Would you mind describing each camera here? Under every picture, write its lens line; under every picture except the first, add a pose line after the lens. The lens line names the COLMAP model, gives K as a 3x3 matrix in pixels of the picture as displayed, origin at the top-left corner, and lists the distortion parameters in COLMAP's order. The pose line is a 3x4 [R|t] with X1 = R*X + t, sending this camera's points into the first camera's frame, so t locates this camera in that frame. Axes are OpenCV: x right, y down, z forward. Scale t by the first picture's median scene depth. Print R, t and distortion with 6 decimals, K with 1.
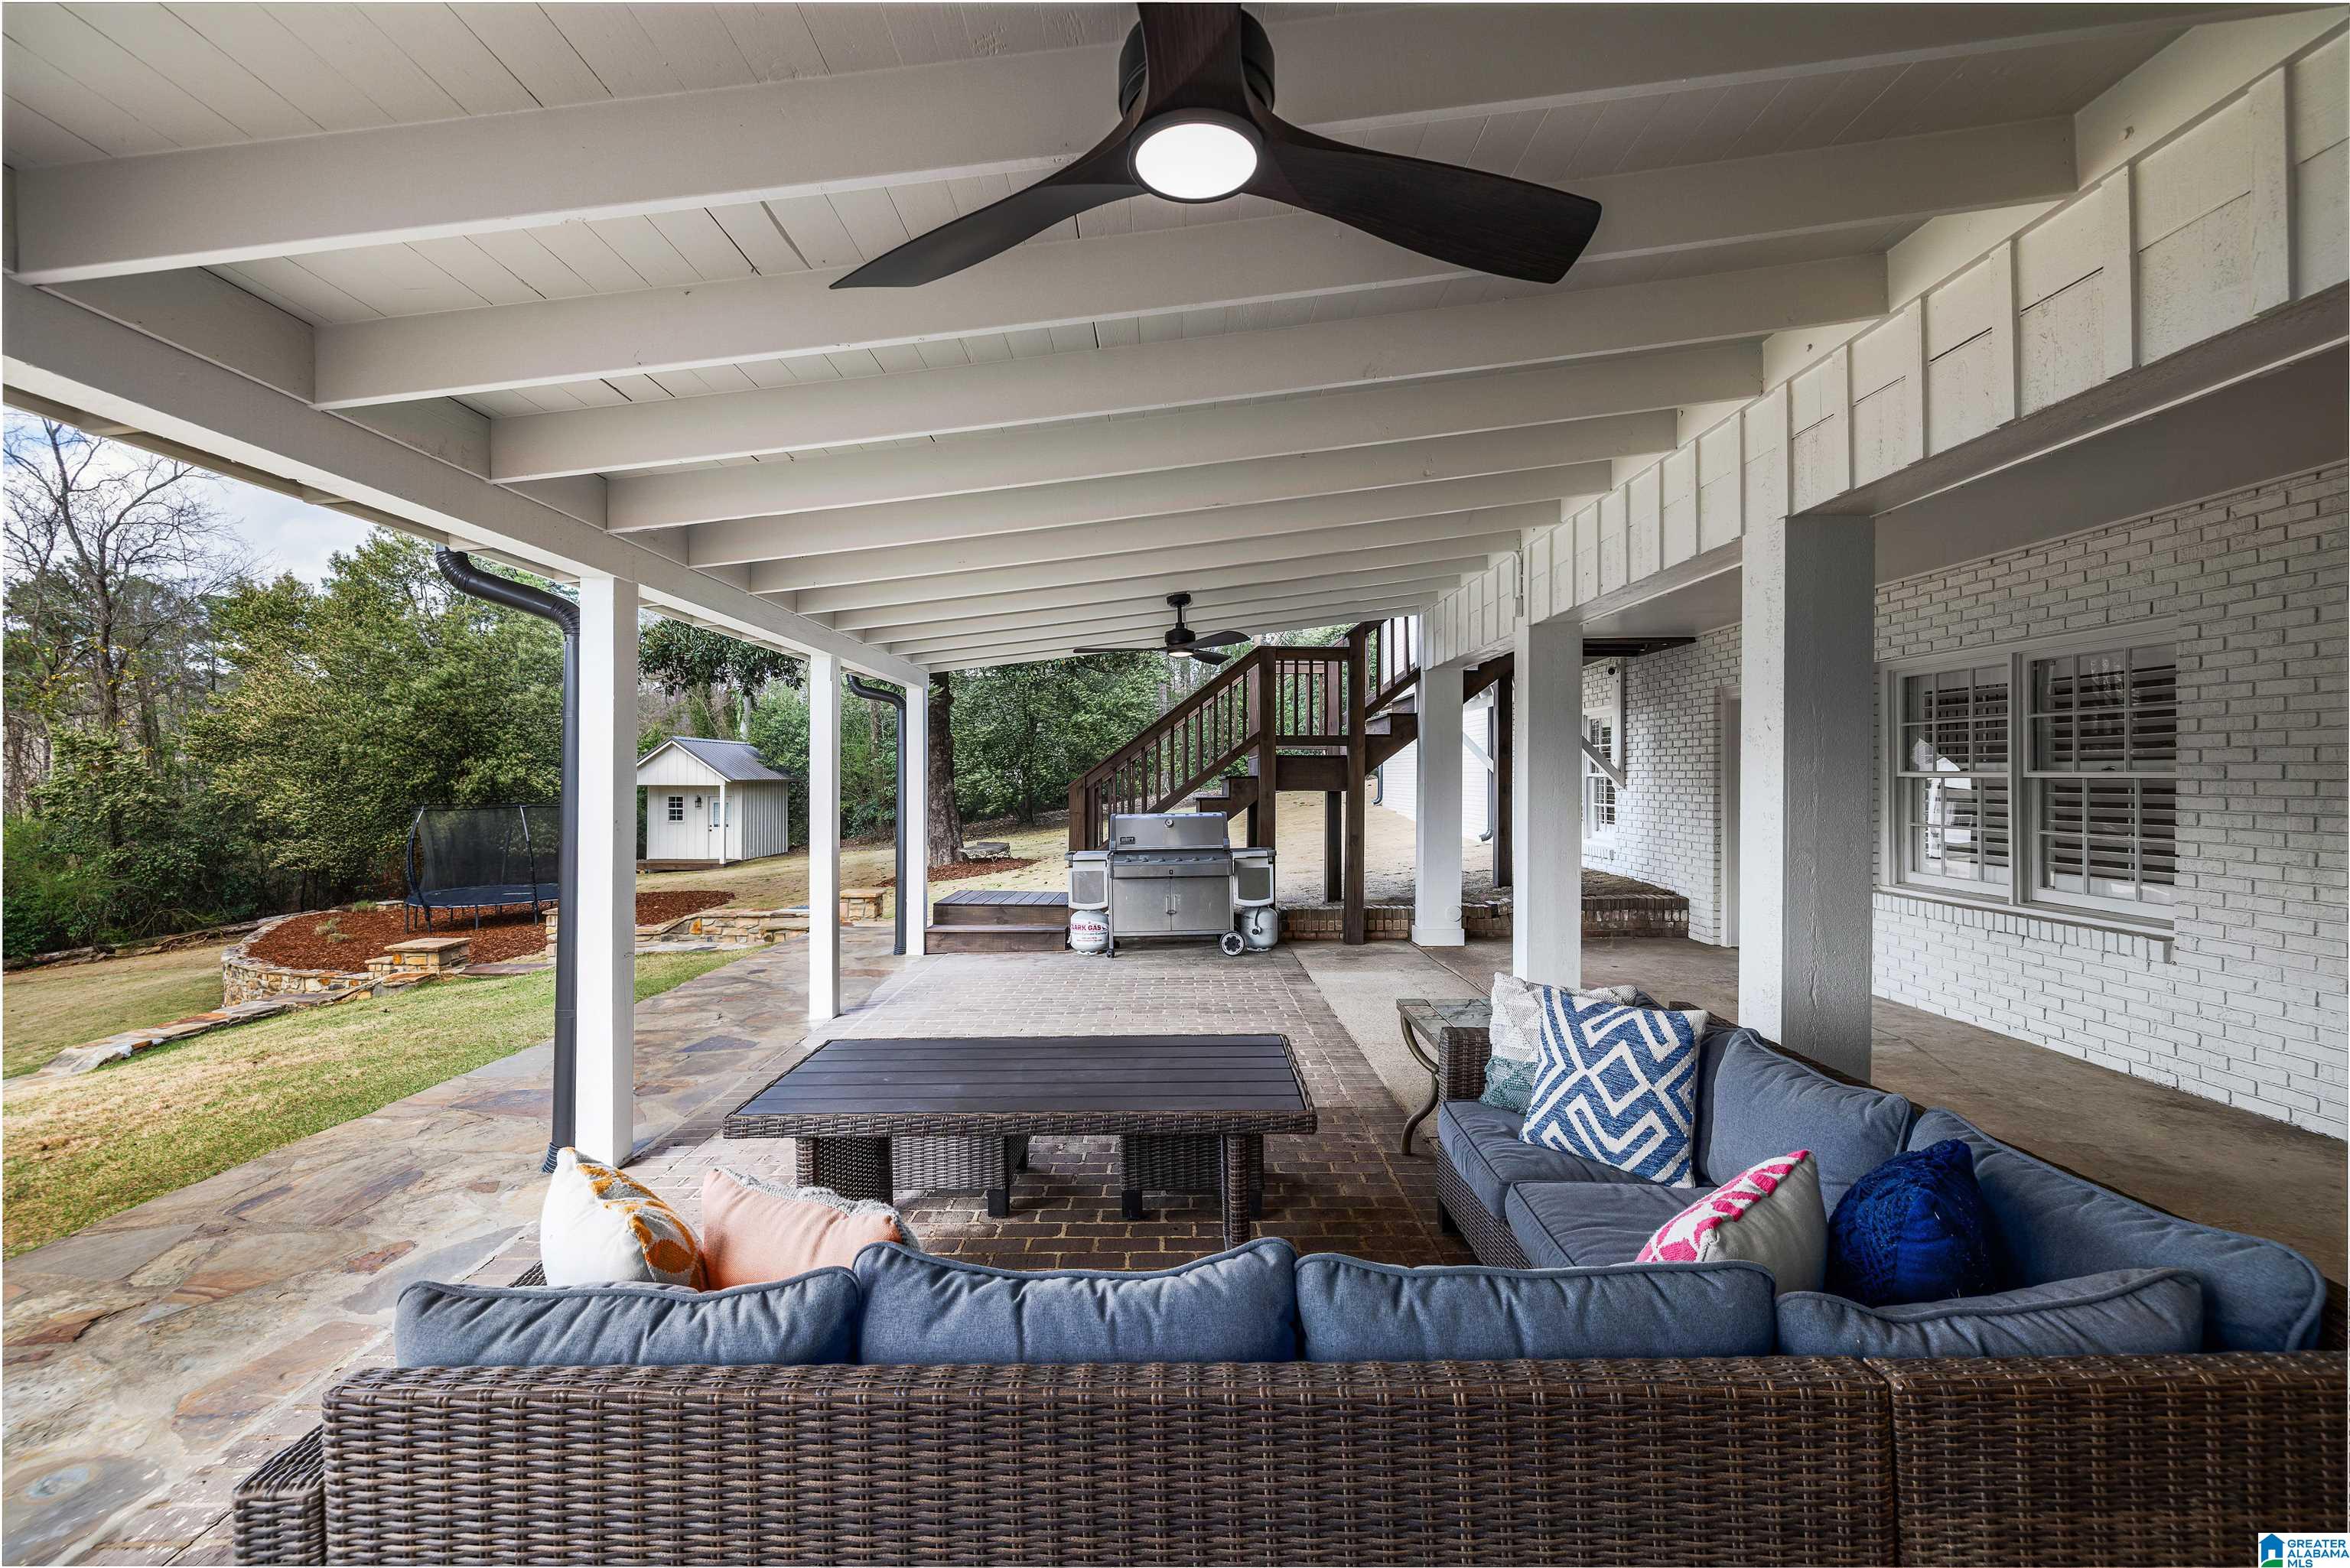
lens RADIAL K [[997.5, 0, 1168.5], [0, 997.5, 780.1], [0, 0, 1]] dist [0.002621, 0.000269]
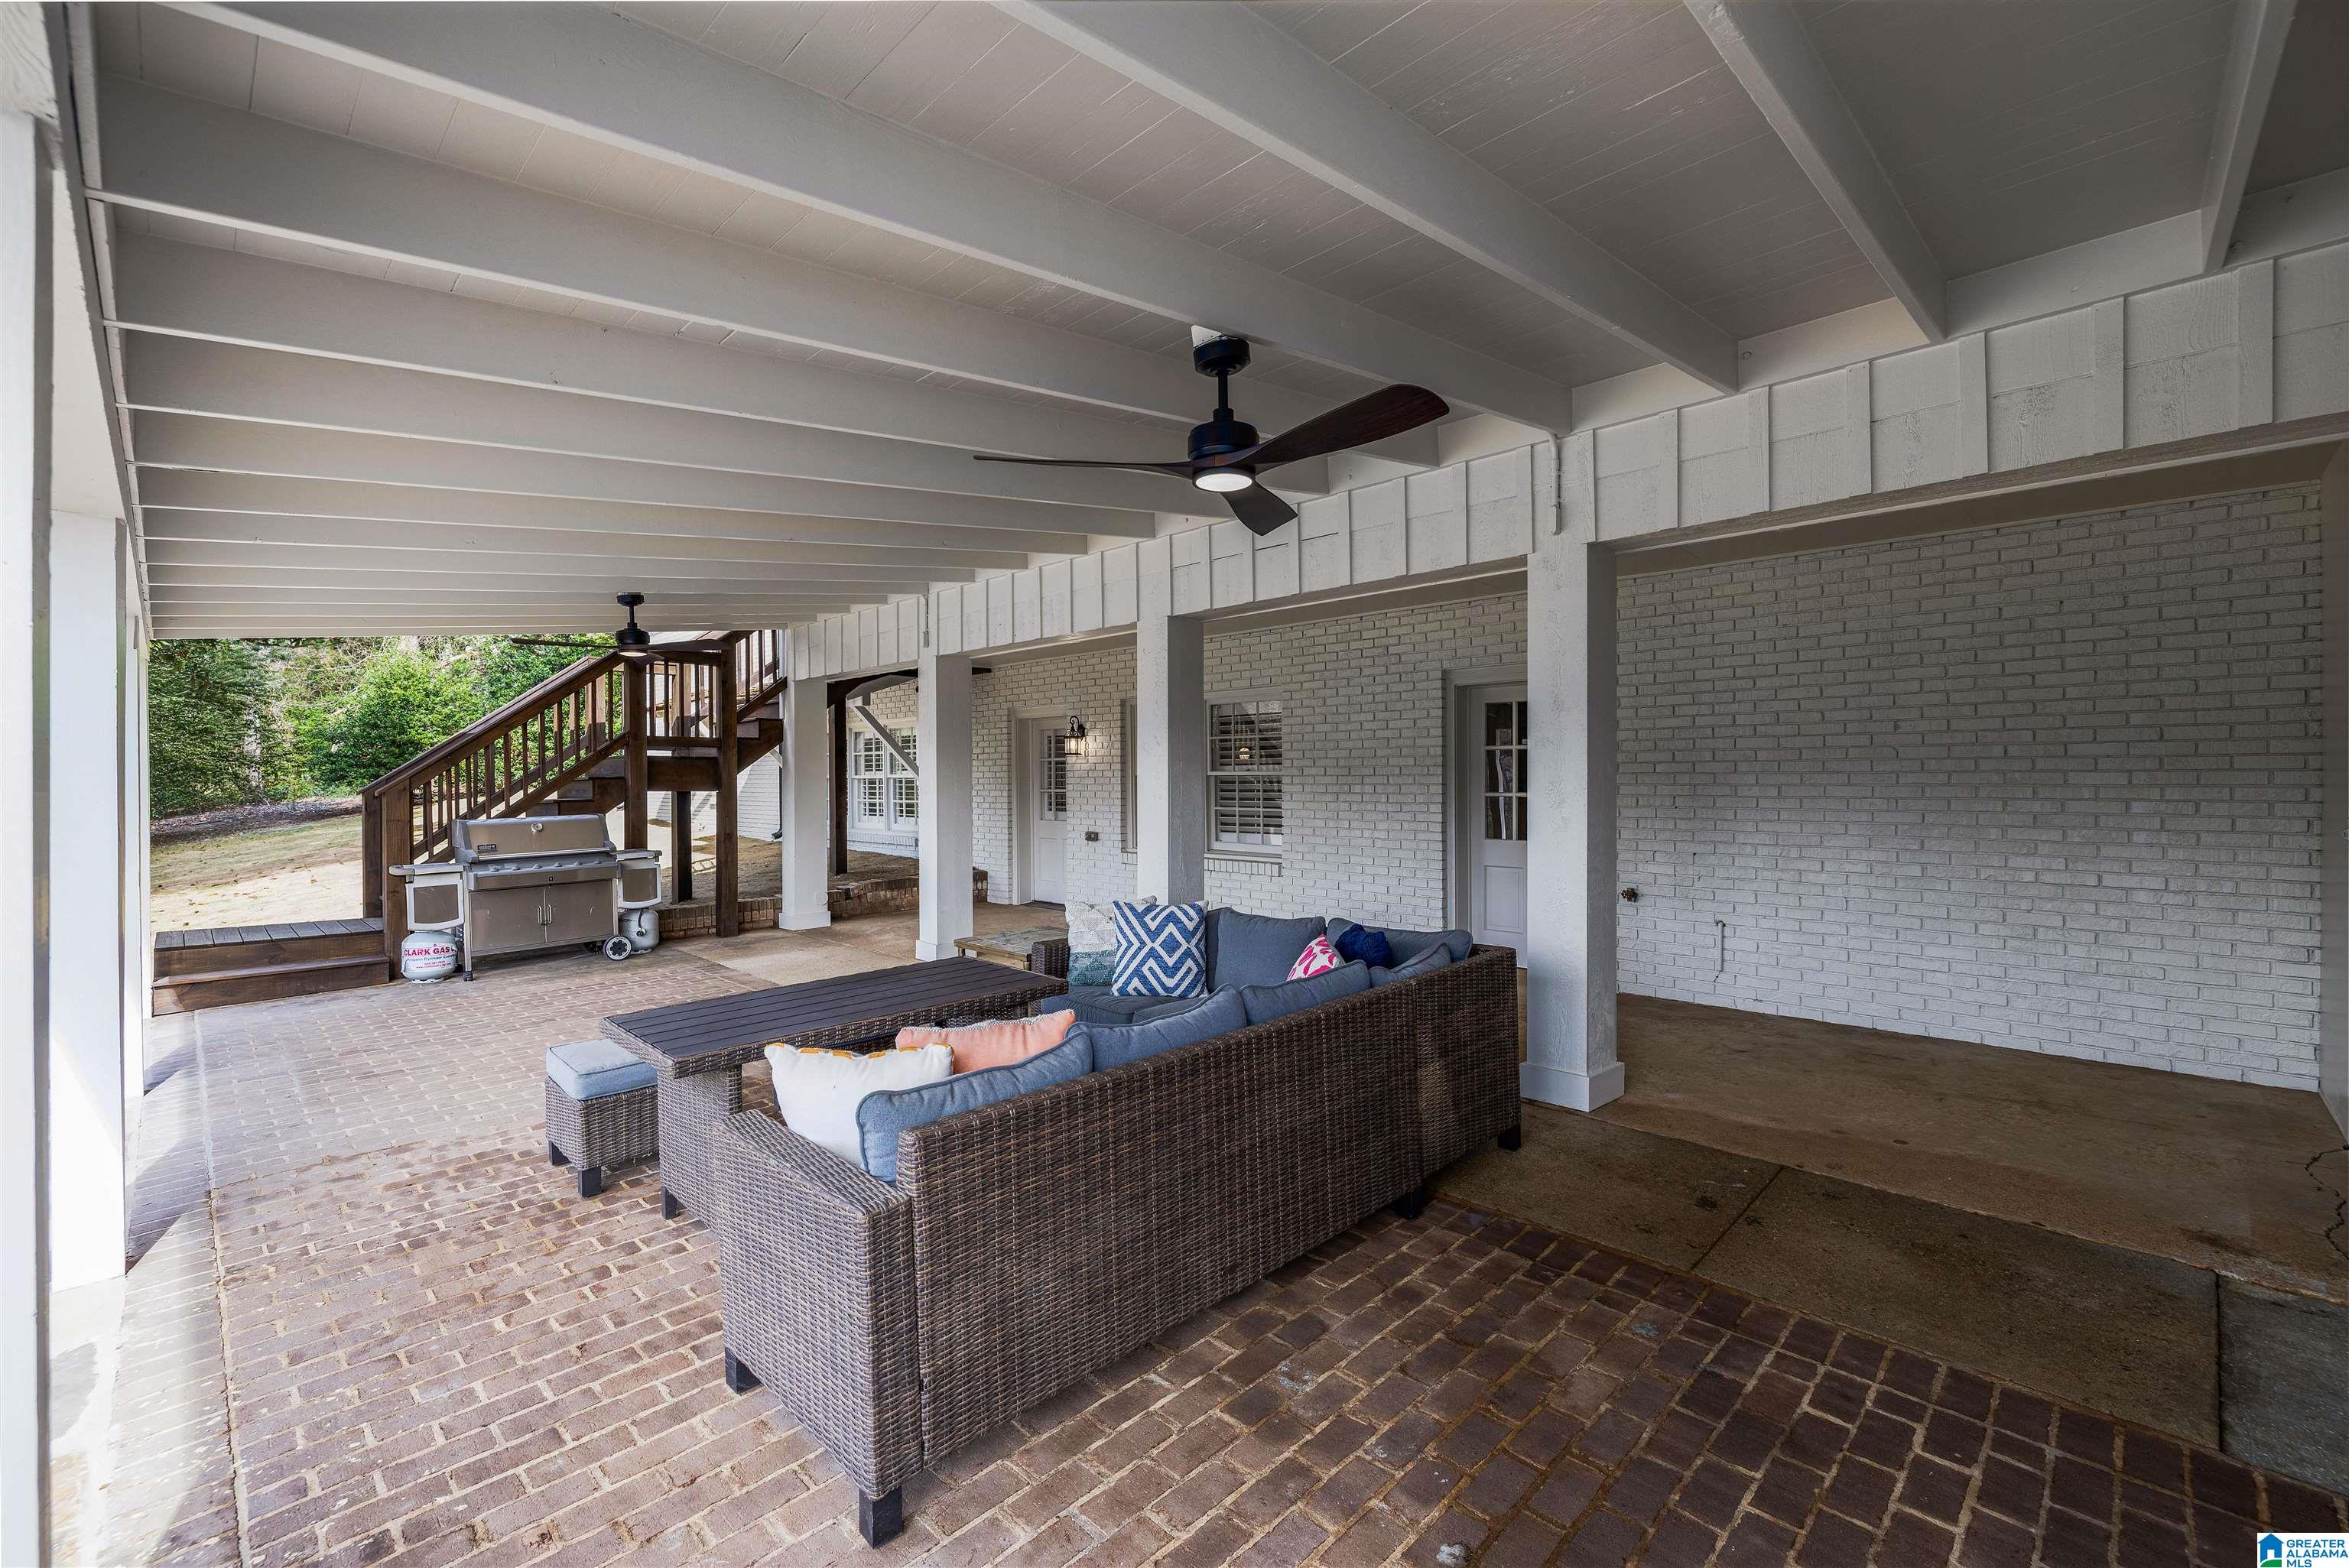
lens RADIAL K [[997.0, 0, 1170.7], [0, 997.0, 781.9], [0, 0, 1]] dist [0.002621, 0.000269]
pose [[0.692898, -0.005523, 0.721014, -0.426203], [0.007309, 0.999973, 0.000635, 0.007871], [-0.720998, 0.004830, 0.692920, -0.108854]]
